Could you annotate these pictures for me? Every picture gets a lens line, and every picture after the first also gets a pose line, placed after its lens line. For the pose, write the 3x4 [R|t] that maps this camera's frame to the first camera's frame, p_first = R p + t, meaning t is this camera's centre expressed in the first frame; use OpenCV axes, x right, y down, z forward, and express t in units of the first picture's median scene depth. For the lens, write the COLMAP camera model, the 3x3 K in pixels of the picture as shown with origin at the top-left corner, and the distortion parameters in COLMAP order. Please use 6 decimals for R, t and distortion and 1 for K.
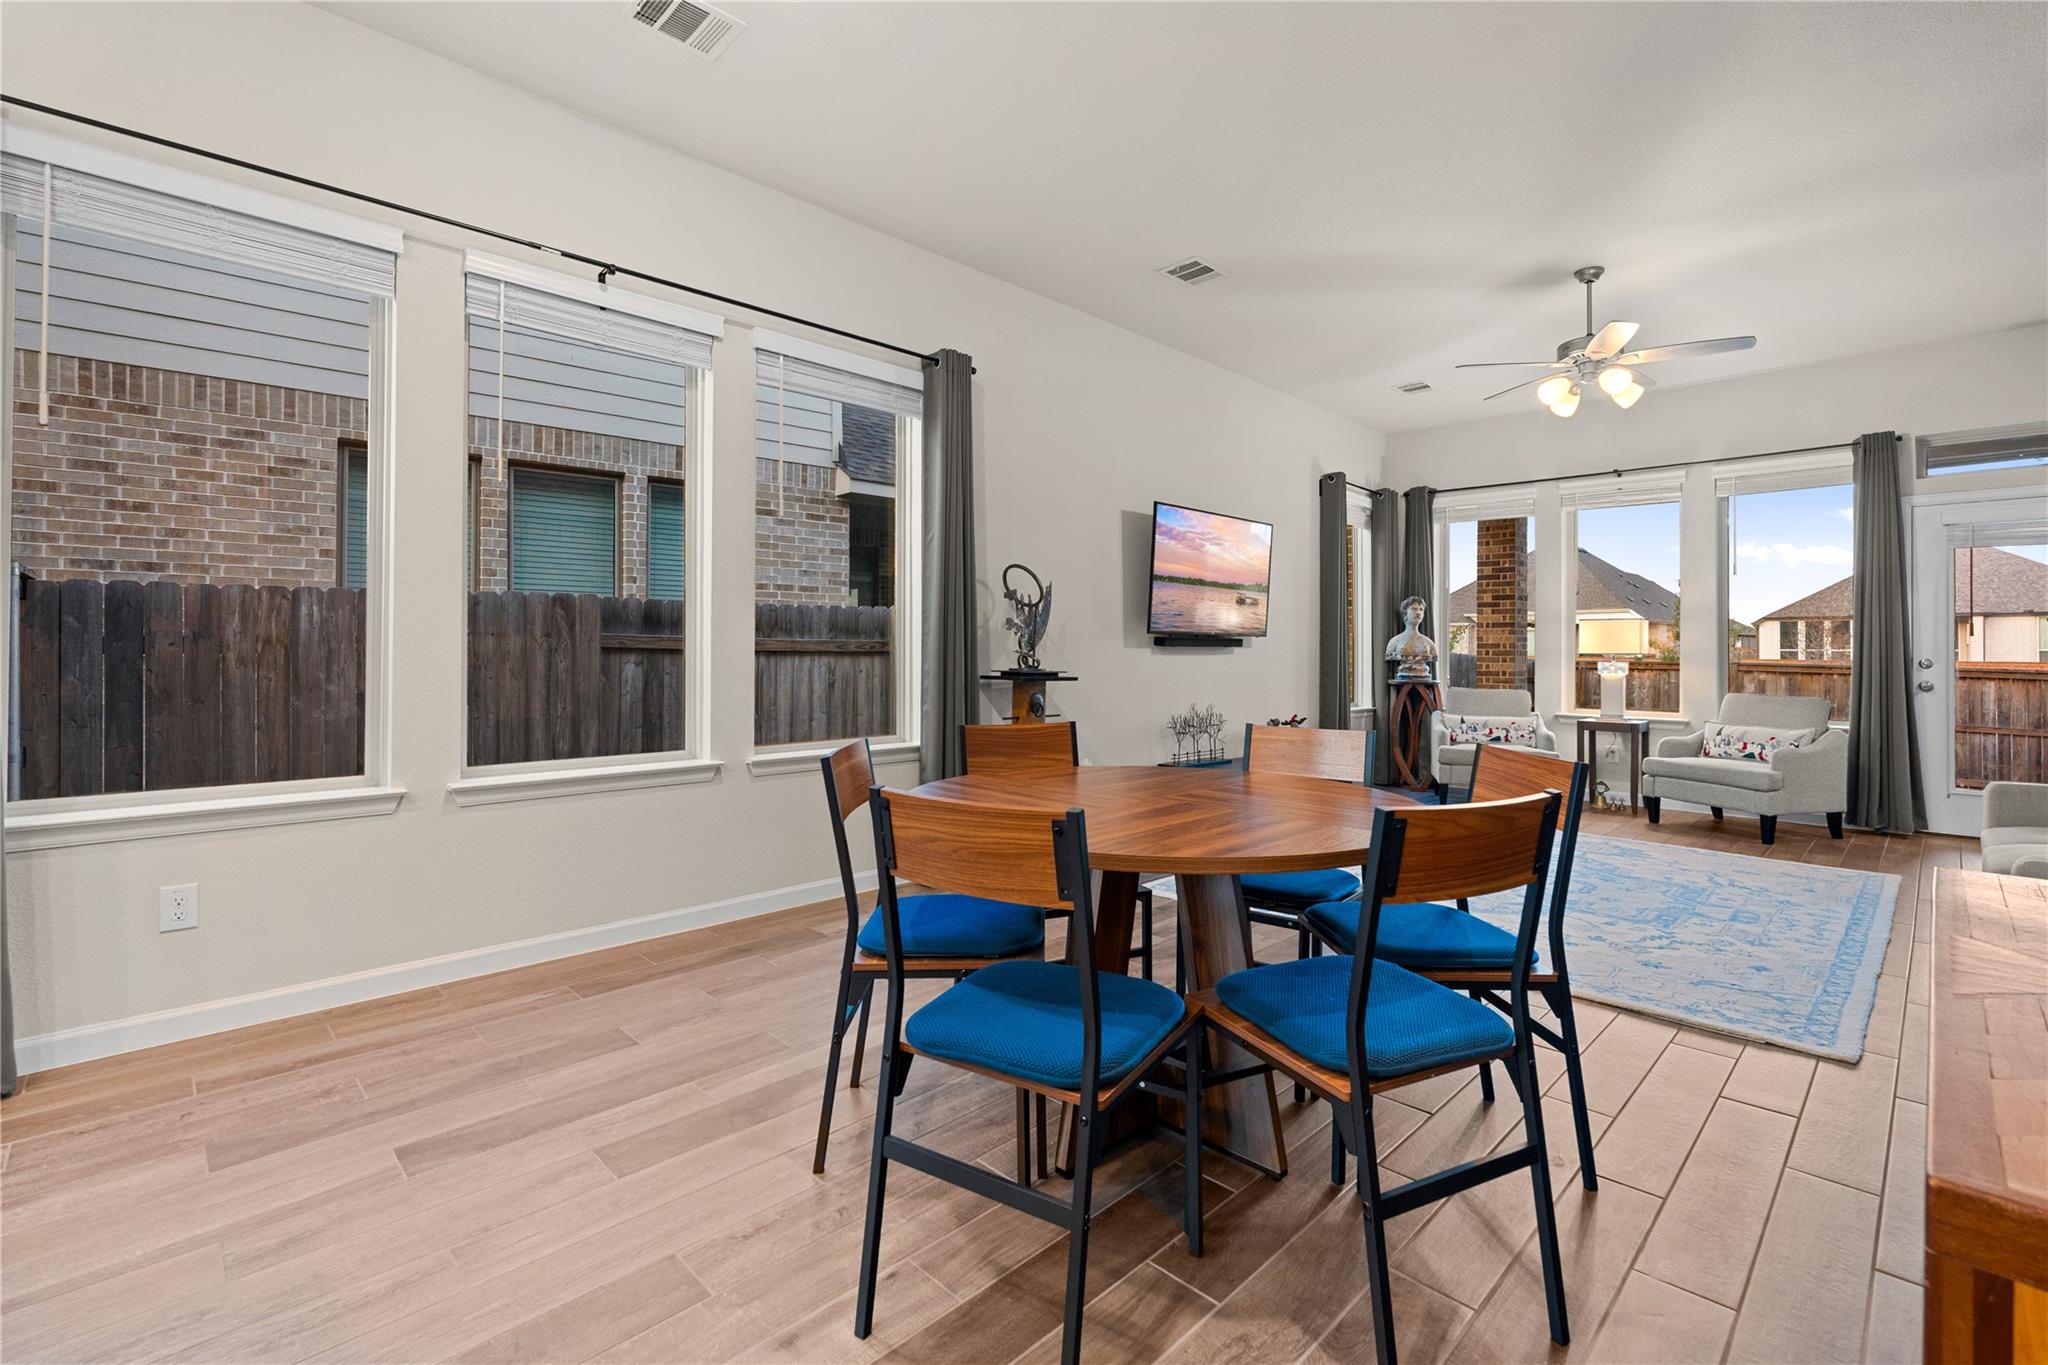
lens RADIAL K [[907.8, 0, 1020.5], [0, 907.8, 649.7], [0, 0, 1]] dist [-0.010218, -0.000223]
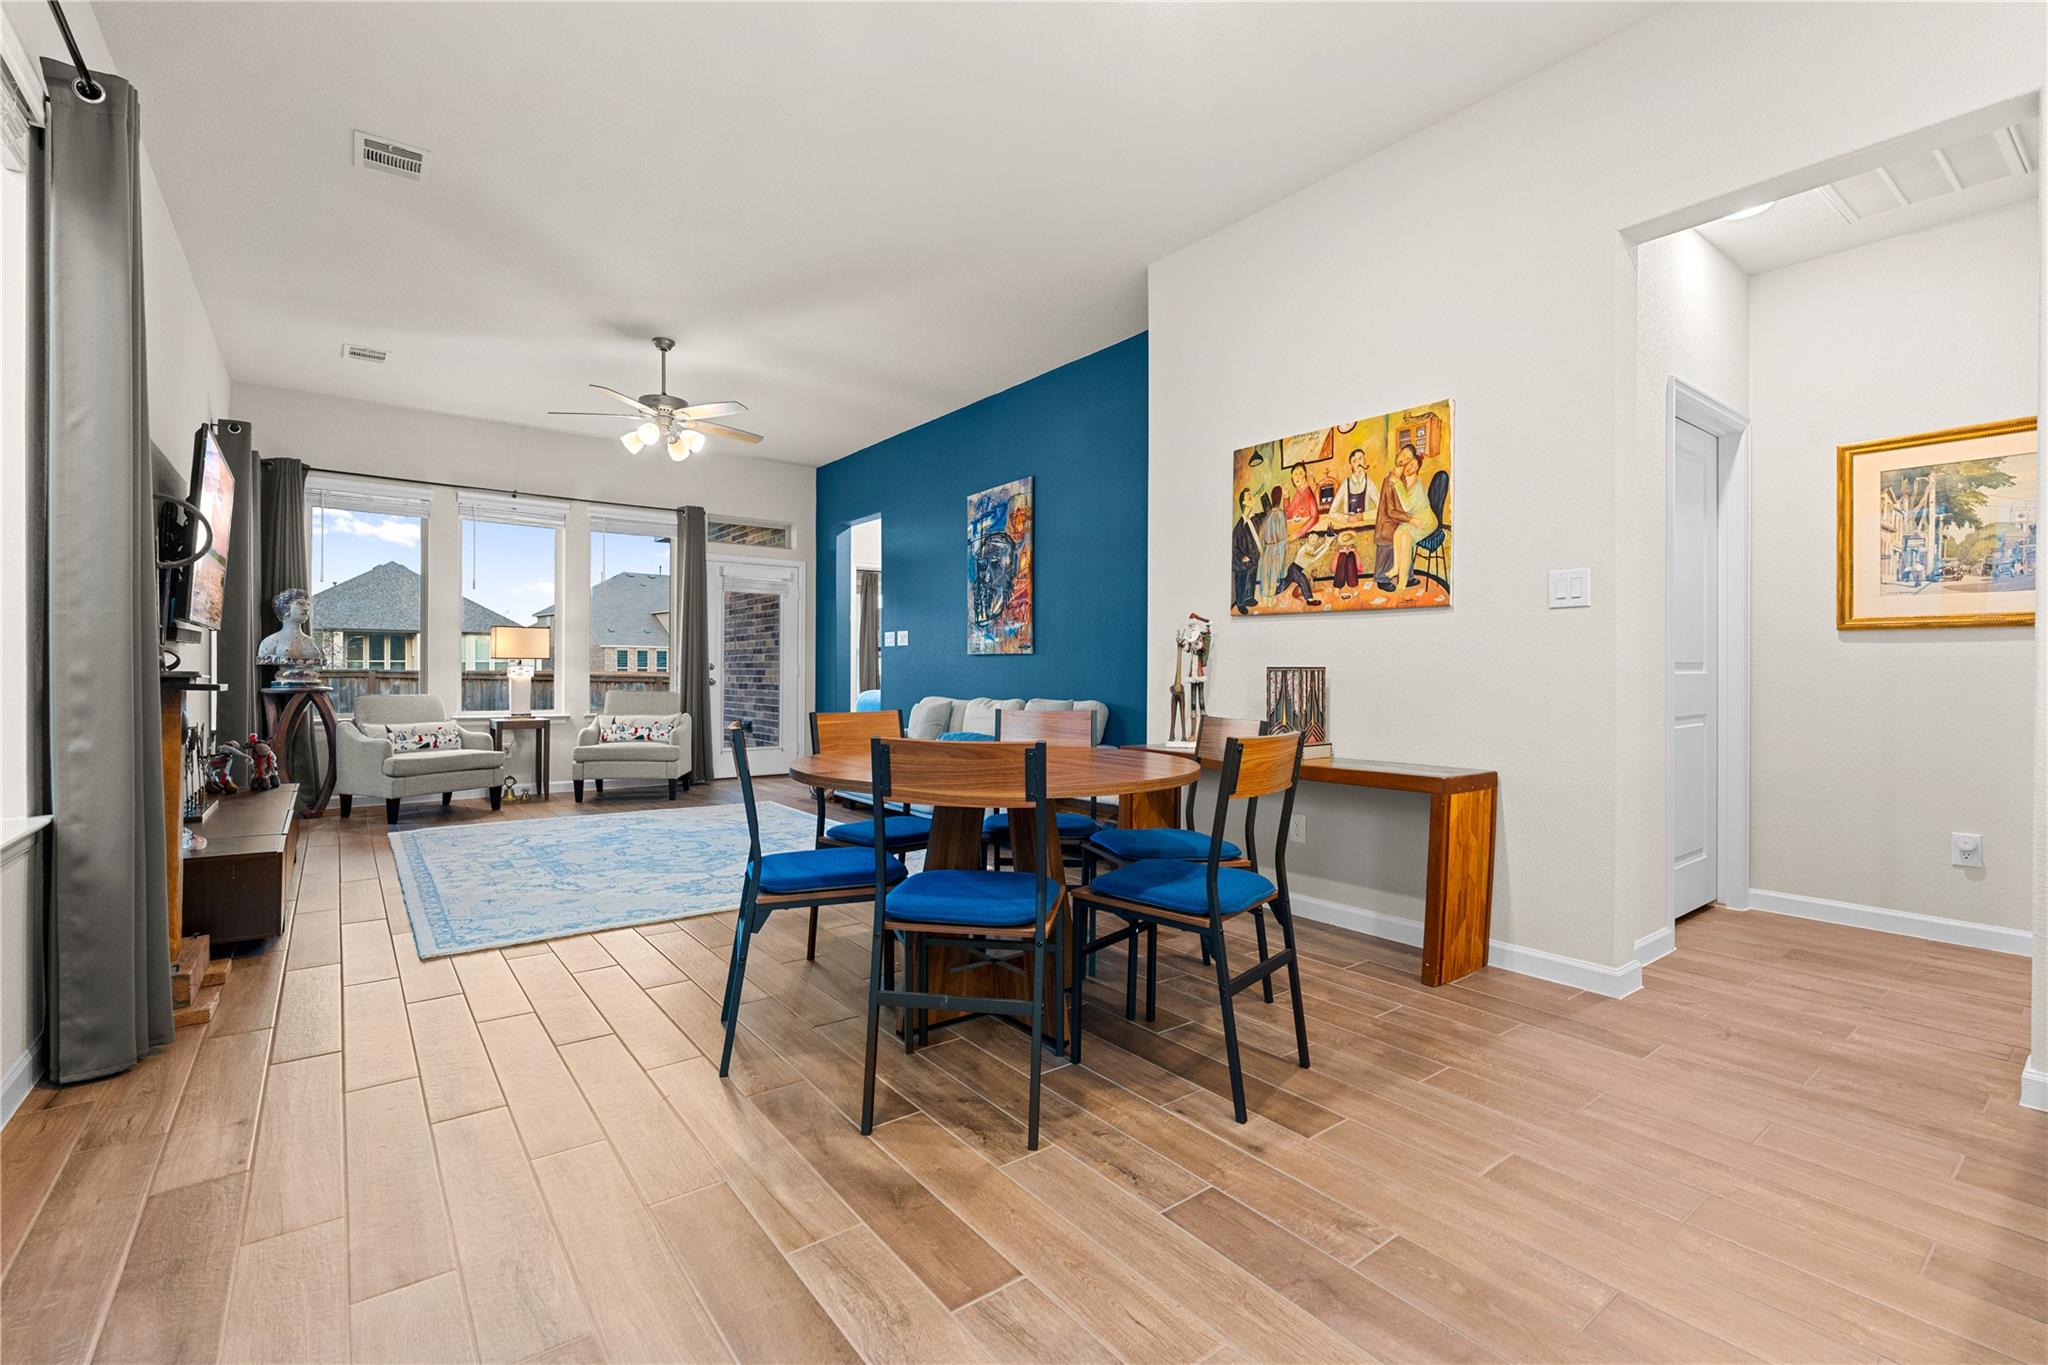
lens RADIAL K [[904.0, 0, 1020.3], [0, 904.0, 669.8], [0, 0, 1]] dist [-0.001963, 0.000085]
pose [[0.126772, -0.003152, 0.991927, -0.402456], [-0.006864, 0.999968, 0.004055, 0.010859], [-0.991908, -0.007323, 0.126746, 0.289475]]
